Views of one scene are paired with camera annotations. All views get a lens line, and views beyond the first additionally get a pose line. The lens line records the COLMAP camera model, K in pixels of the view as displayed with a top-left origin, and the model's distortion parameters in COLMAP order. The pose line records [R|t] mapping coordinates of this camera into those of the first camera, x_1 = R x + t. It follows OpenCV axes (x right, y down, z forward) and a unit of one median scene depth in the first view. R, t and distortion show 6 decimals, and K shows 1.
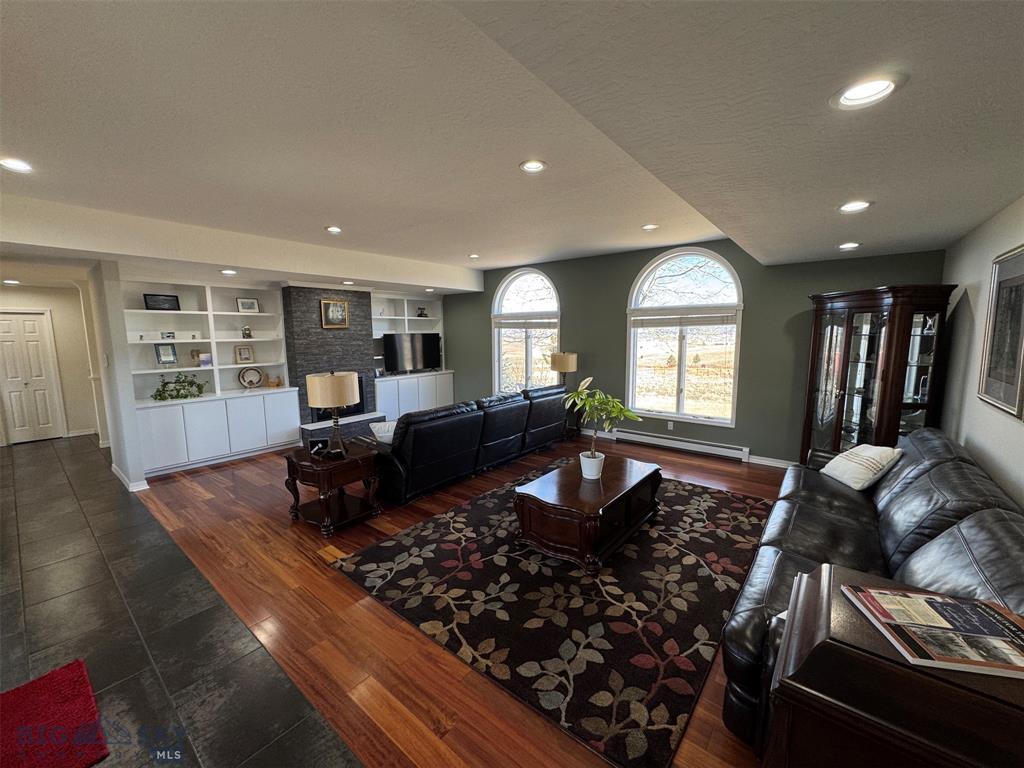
lens RADIAL K [[407.9, 0, 509.2], [0, 407.9, 383.7], [0, 0, 1]] dist [-0.000781, 0.000362]
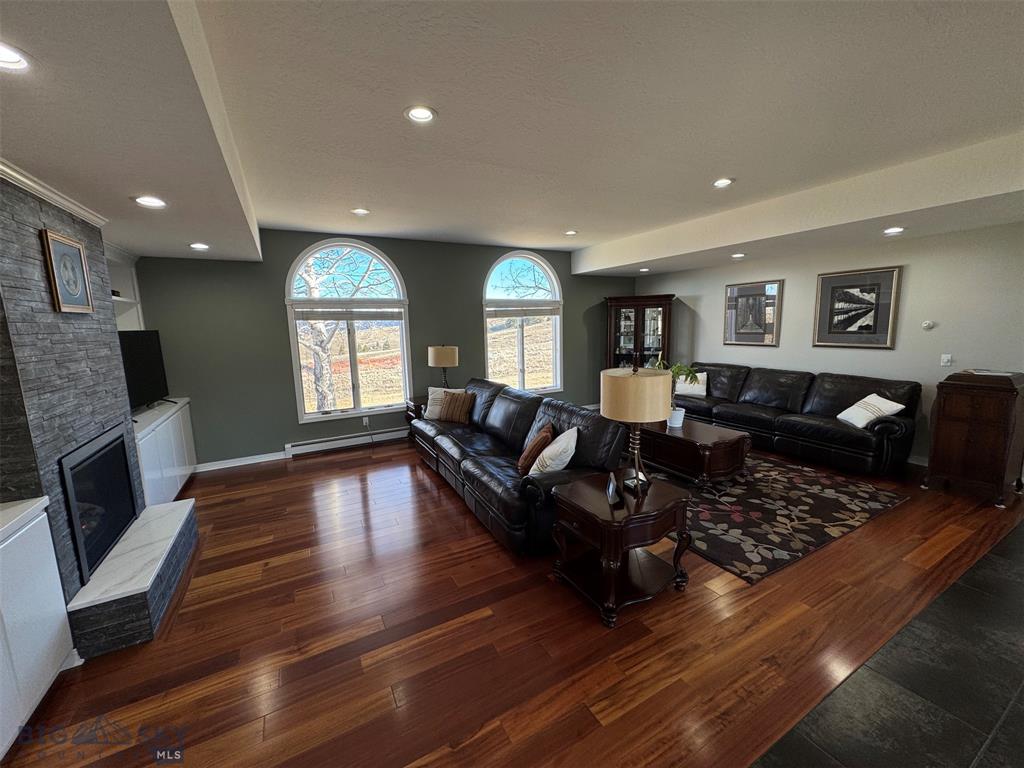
lens RADIAL K [[407.9, 0, 509.2], [0, 407.9, 383.7], [0, 0, 1]] dist [-0.000781, 0.000362]
pose [[0.376301, -0.139289, 0.915968, -1.359888], [0.137495, 0.986083, 0.093465, -0.119823], [-0.916238, 0.090771, 0.390215, 1.096734]]
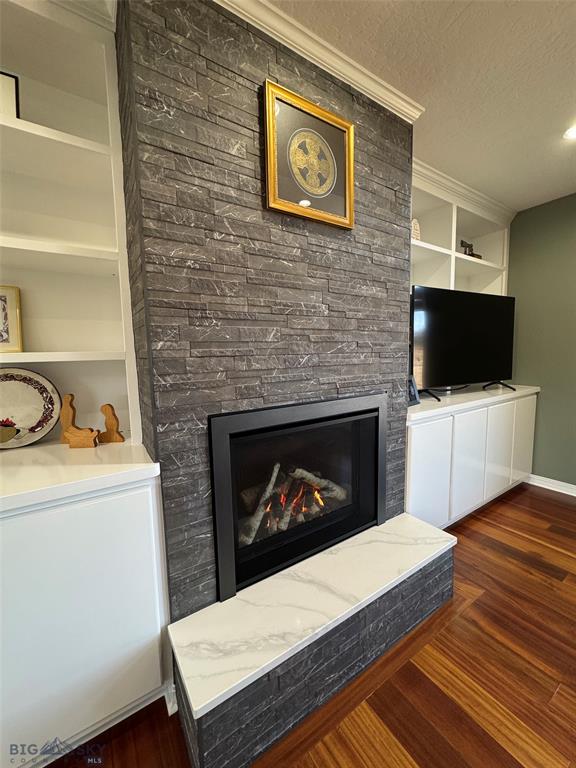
lens RADIAL K [[306.0, 0, 291.7], [0, 306.0, 381.3], [0, 0, 1]] dist [-0.000781, 0.000362]
pose [[0.957526, 0.020389, -0.287627, -0.828729], [-0.026512, 0.999497, -0.017407, -0.070764], [0.287127, 0.024293, 0.957584, 1.774232]]
